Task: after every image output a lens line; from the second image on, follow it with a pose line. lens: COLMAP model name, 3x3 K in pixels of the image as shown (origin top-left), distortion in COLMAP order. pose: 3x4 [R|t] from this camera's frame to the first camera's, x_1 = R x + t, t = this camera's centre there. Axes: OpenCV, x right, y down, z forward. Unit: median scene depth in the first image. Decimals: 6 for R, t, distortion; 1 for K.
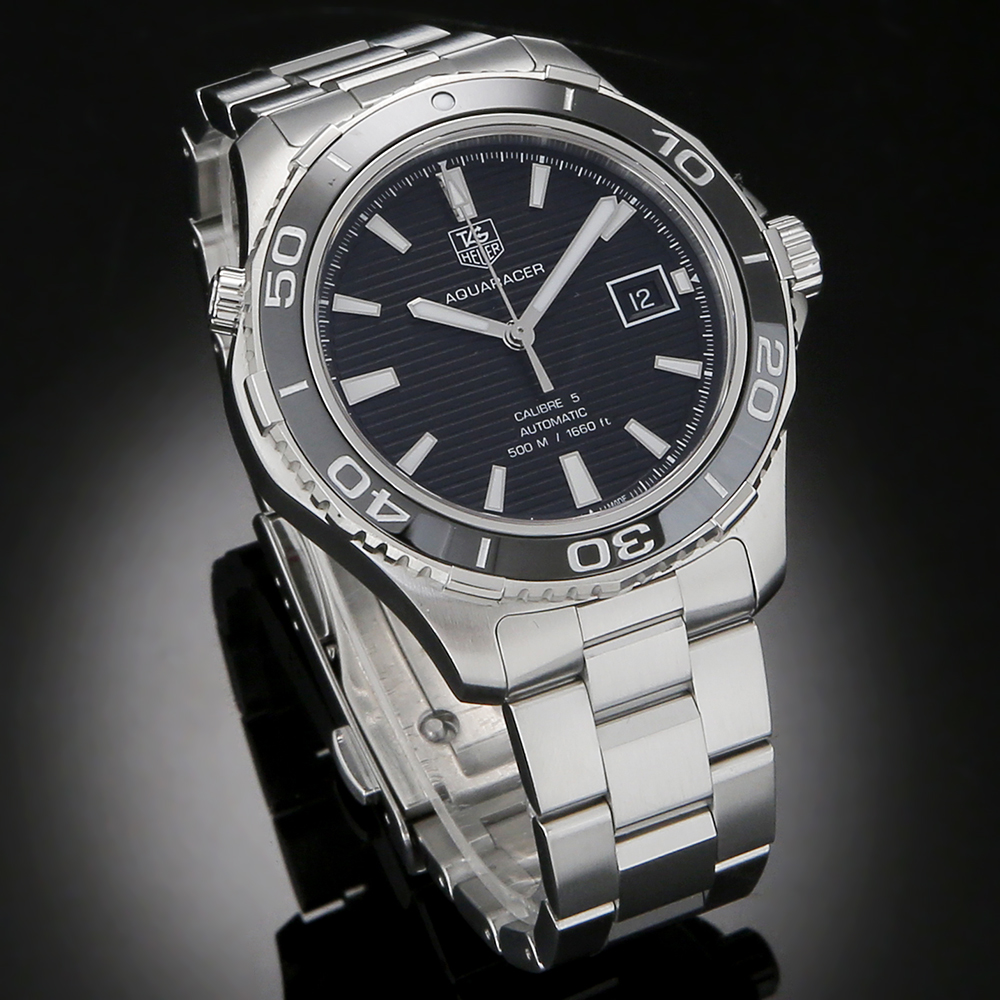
lens RADIAL K [[5594.8, 0, 500.0], [0, 5594.8, 500.0], [0, 0, 1]] dist [0.129032, -1.710030]
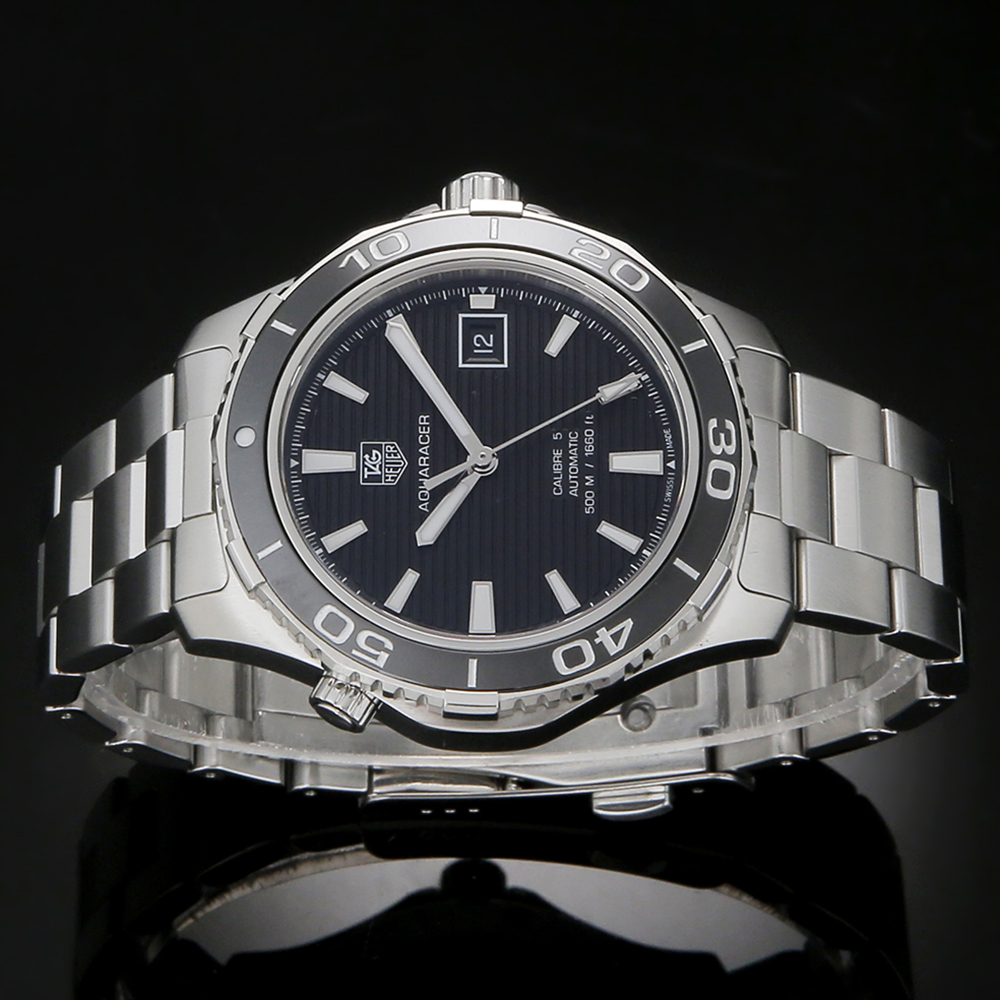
lens RADIAL K [[5594.8, 0, 500.0], [0, 5594.8, 500.0], [0, 0, 1]] dist [0.129032, -1.710030]
pose [[0.376132, -0.910218, 0.173289, -0.183764], [0.886448, 0.407933, 0.218635, -0.252883], [-0.269695, 0.071376, 0.960297, -0.005295]]
